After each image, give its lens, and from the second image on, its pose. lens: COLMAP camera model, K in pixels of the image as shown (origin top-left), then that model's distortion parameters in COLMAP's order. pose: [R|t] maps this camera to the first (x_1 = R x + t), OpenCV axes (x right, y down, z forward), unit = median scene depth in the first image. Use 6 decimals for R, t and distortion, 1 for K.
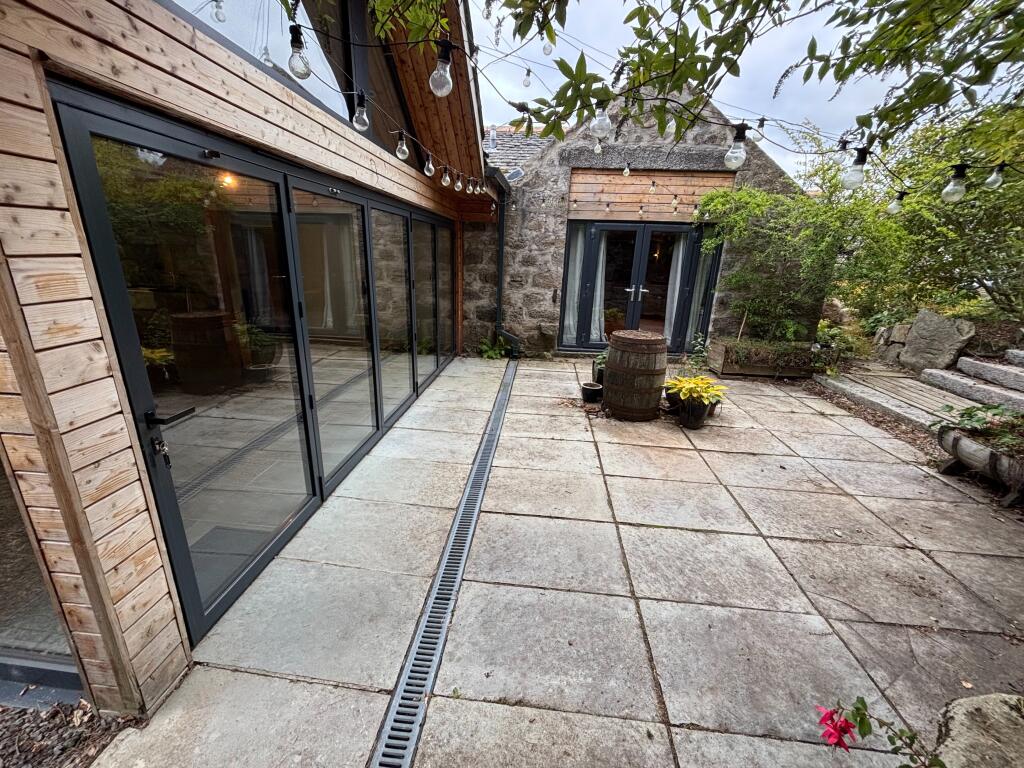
lens RADIAL K [[412.0, 0, 505.3], [0, 412.0, 381.7], [0, 0, 1]] dist [0.027569, -0.012290]
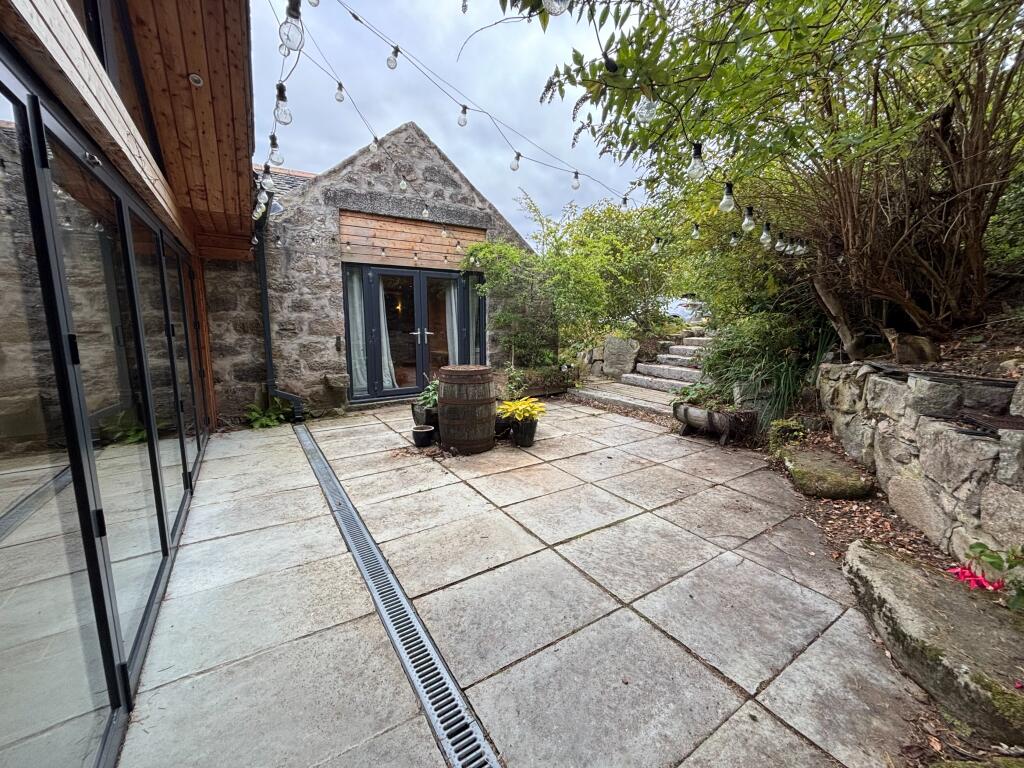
lens RADIAL K [[412.0, 0, 505.3], [0, 412.0, 381.7], [0, 0, 1]] dist [0.027569, -0.012290]
pose [[0.791258, -0.124577, 0.598658, -0.180991], [0.203903, 0.976747, -0.066247, 0.005509], [-0.576484, 0.174486, 0.798261, 0.122146]]
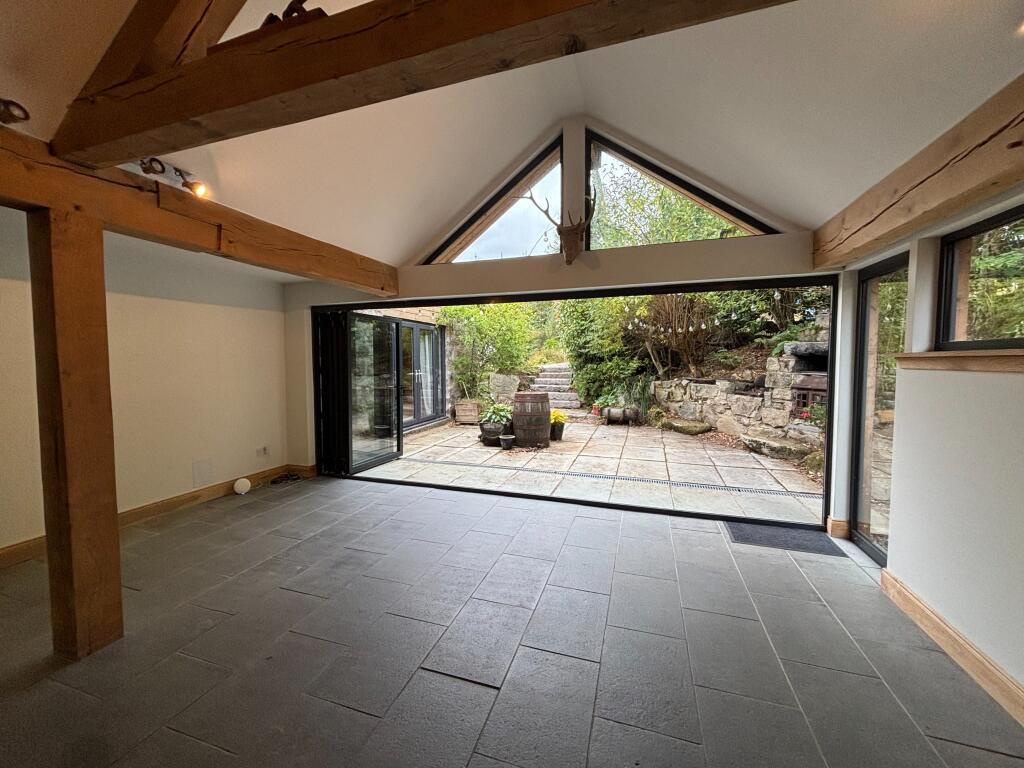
lens RADIAL K [[412.0, 0, 505.3], [0, 412.0, 381.7], [0, 0, 1]] dist [0.027569, -0.012290]
pose [[0.223628, -0.086505, 0.970828, -1.042067], [0.298859, 0.954160, 0.016178, -0.179809], [-0.927725, 0.286523, 0.239229, 0.606154]]
